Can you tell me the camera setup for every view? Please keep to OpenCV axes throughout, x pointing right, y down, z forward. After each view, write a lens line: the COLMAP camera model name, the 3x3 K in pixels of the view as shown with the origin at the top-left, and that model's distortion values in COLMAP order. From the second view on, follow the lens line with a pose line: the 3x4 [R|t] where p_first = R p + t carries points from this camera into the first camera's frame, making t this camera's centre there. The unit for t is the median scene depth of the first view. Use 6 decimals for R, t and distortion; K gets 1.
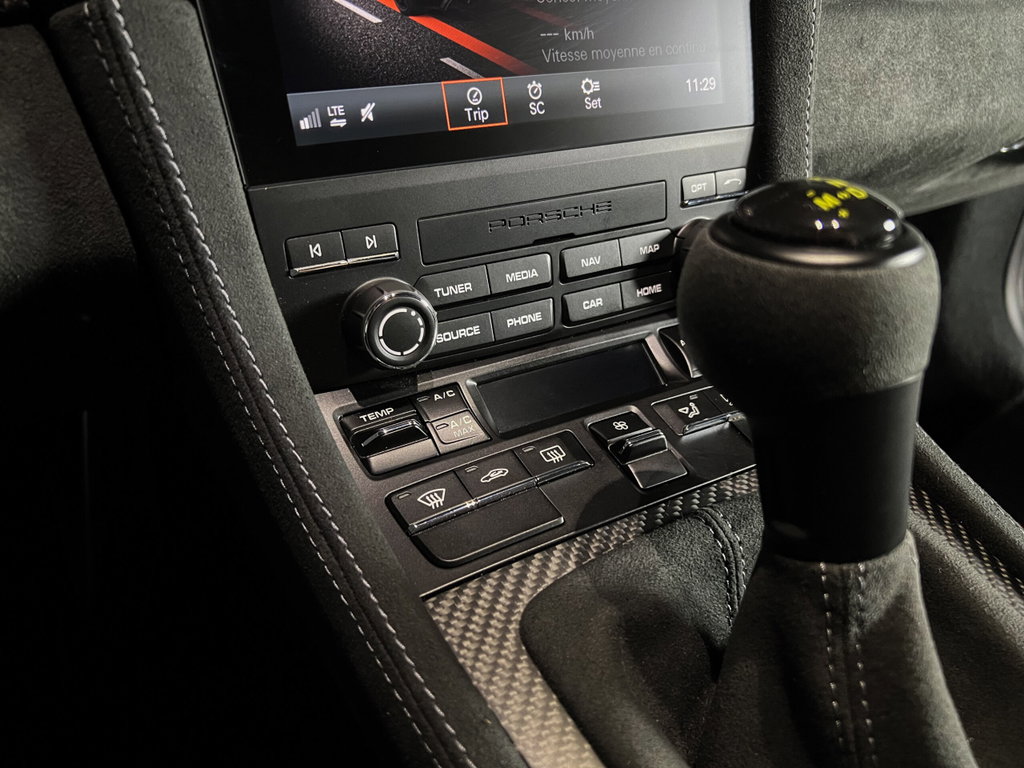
lens RADIAL K [[785.7, 0, 512.0], [0, 785.7, 384.0], [0, 0, 1]] dist [0.041033, -0.056606]
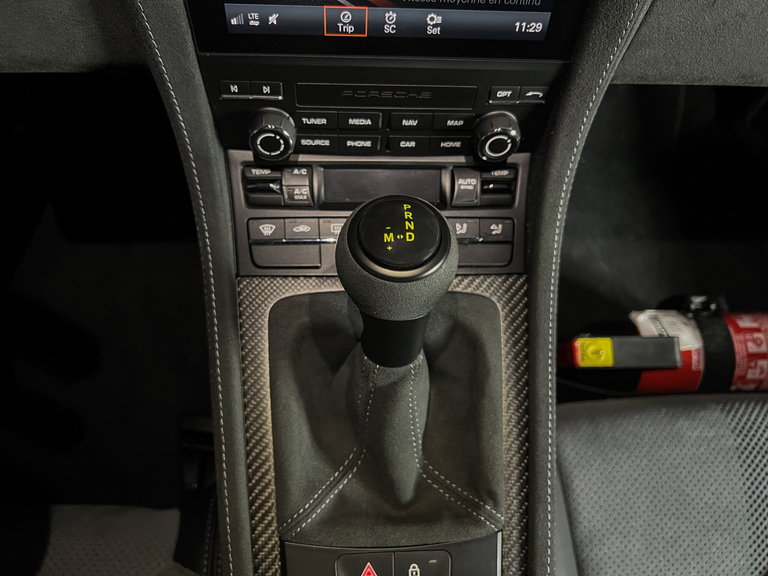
lens RADIAL K [[589.3, 0, 384.0], [0, 589.3, 288.0], [0, 0, 1]] dist [0.041033, -0.056606]
pose [[0.884904, 0.434960, -0.166598, 0.454885], [-0.279360, 0.781837, 0.557395, -0.621690], [0.372697, -0.446700, 0.813361, -0.187012]]
